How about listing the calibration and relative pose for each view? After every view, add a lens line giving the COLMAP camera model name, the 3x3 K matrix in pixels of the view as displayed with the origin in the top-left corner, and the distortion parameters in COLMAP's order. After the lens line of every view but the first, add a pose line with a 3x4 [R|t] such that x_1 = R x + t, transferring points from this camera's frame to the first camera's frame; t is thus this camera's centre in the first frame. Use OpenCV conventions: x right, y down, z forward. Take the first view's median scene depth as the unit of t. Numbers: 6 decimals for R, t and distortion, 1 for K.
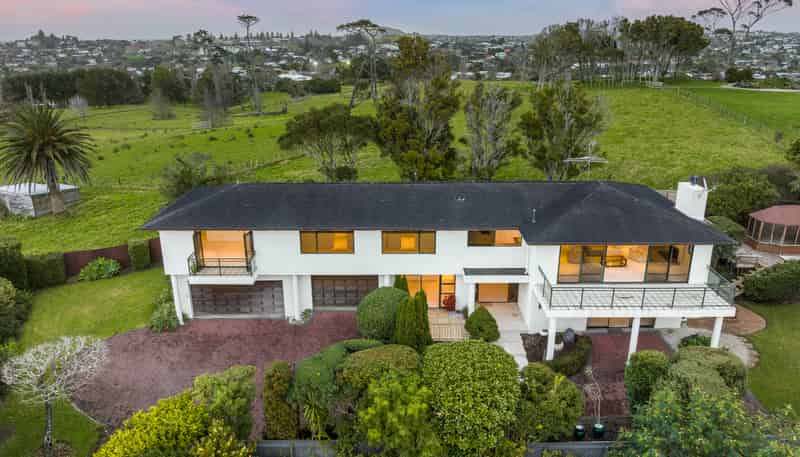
lens RADIAL K [[609.9, 0, 400.0], [0, 609.9, 228.5], [0, 0, 1]] dist [-0.049859, 0.008838]
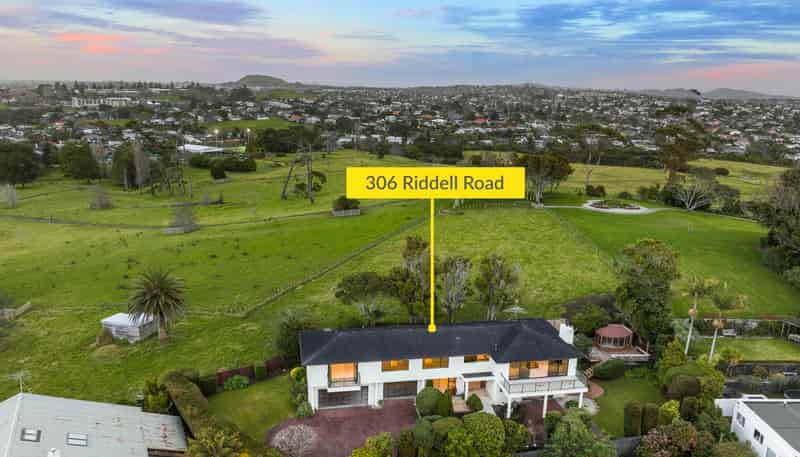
lens RADIAL K [[609.9, 0, 400.0], [0, 609.9, 228.5], [0, 0, 1]] dist [-0.049859, 0.008838]
pose [[0.983392, -0.026191, 0.179593, -0.451059], [0.041150, 0.995939, -0.080080, -0.264961], [-0.176766, 0.086140, 0.980476, -0.987291]]
